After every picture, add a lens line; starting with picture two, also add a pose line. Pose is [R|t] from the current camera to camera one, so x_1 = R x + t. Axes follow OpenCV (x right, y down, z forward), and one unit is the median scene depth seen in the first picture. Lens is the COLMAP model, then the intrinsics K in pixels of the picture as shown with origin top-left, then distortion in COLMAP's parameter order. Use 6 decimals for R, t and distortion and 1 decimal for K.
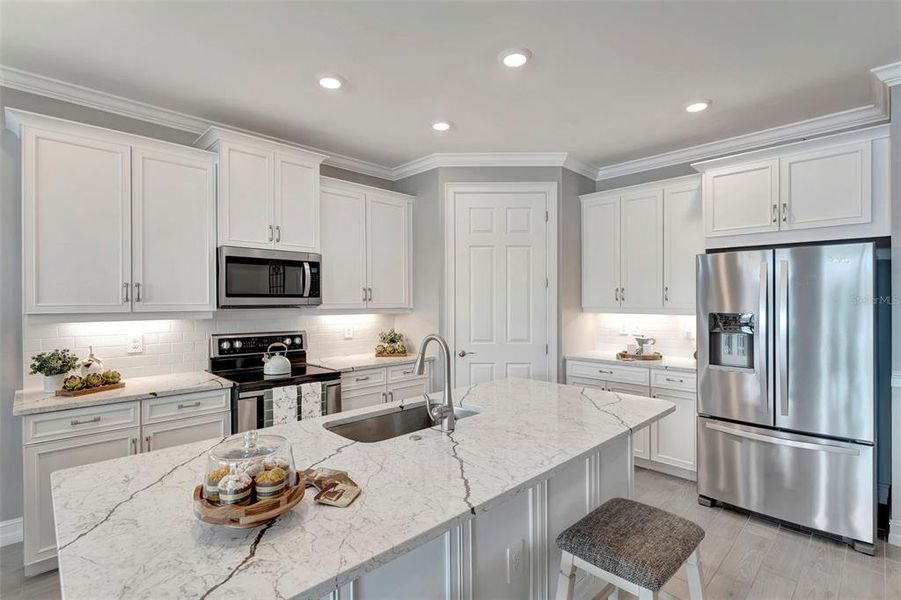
lens RADIAL K [[424.4, 0, 446.8], [0, 424.4, 303.7], [0, 0, 1]] dist [-0.002049, 0.000349]
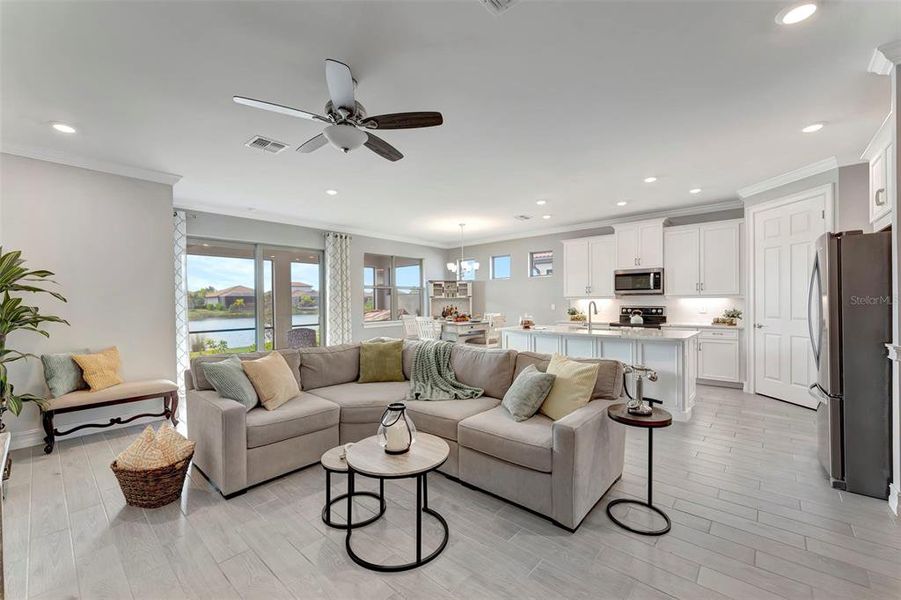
lens RADIAL K [[365.9, 0, 446.5], [0, 365.9, 304.6], [0, 0, 1]] dist [0.005084, -0.000347]
pose [[0.060763, 0.011193, -0.998089, 1.399634], [0.002641, 0.999932, 0.011374, 0.036049], [0.998149, -0.003327, 0.060729, -0.129831]]
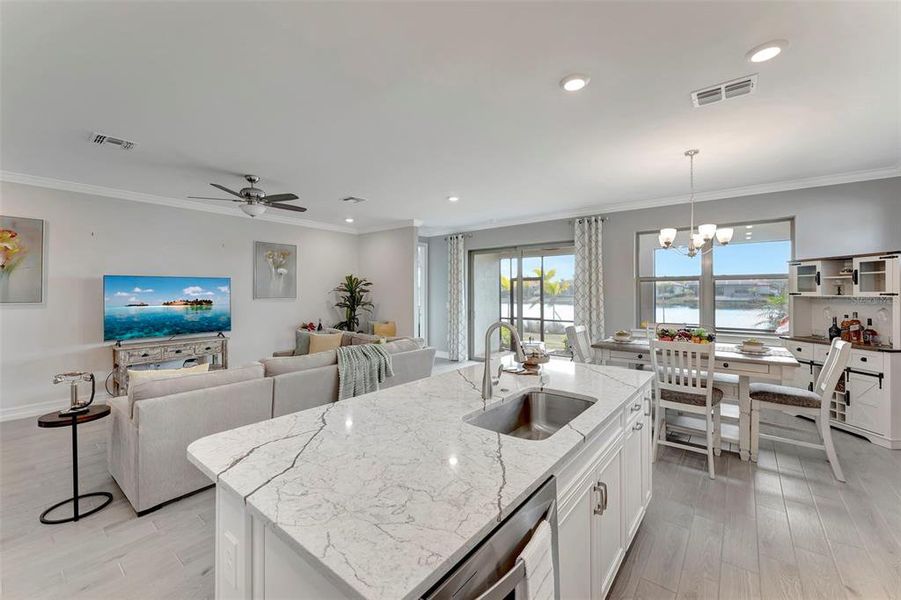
lens RADIAL K [[365.9, 0, 450.7], [0, 365.9, 290.4], [0, 0, 1]] dist [0.005084, -0.000347]
pose [[-0.993158, 0.002863, -0.116743, 0.124562], [0.002223, 0.999982, 0.005614, -0.010243], [0.116757, 0.005316, -0.993146, 1.047920]]
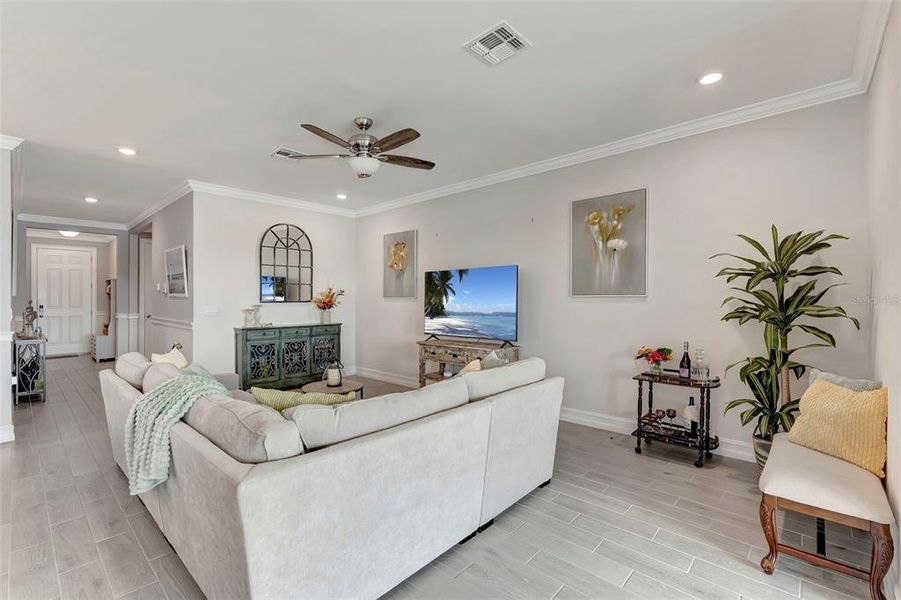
lens RADIAL K [[398.6, 0, 448.6], [0, 398.6, 299.1], [0, 0, 1]] dist [0.000738, 0.000790]
pose [[-0.041820, -0.000304, 0.999125, -0.326307], [0.012762, 0.999918, 0.000838, 0.044831], [-0.999044, 0.012786, -0.041813, -0.452403]]
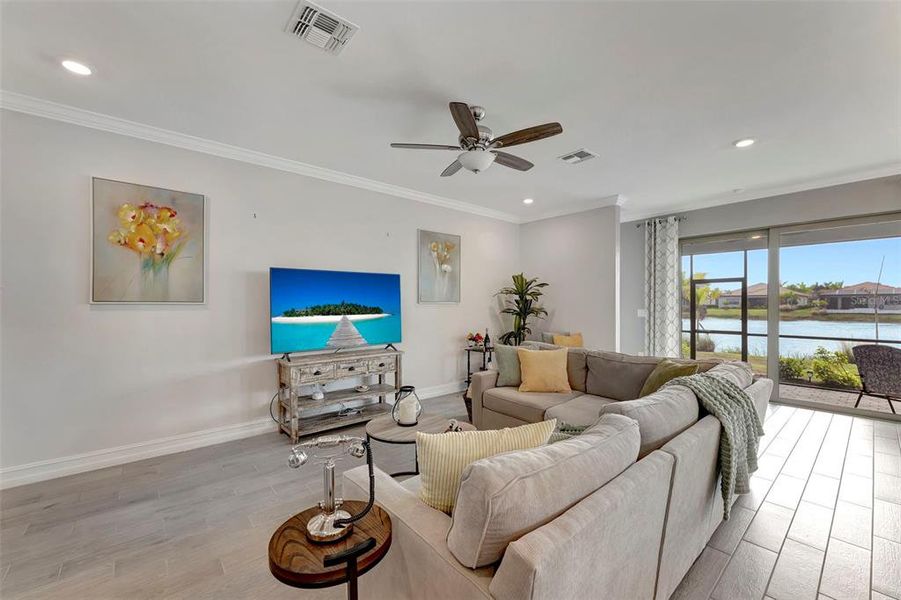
lens RADIAL K [[365.9, 0, 458.3], [0, 365.9, 306.5], [0, 0, 1]] dist [0.005084, -0.000347]
pose [[-0.998109, 0.002009, 0.061434, 0.638012], [0.003097, 0.999840, 0.017615, 0.031567], [-0.061389, 0.017772, -0.997956, 0.558873]]
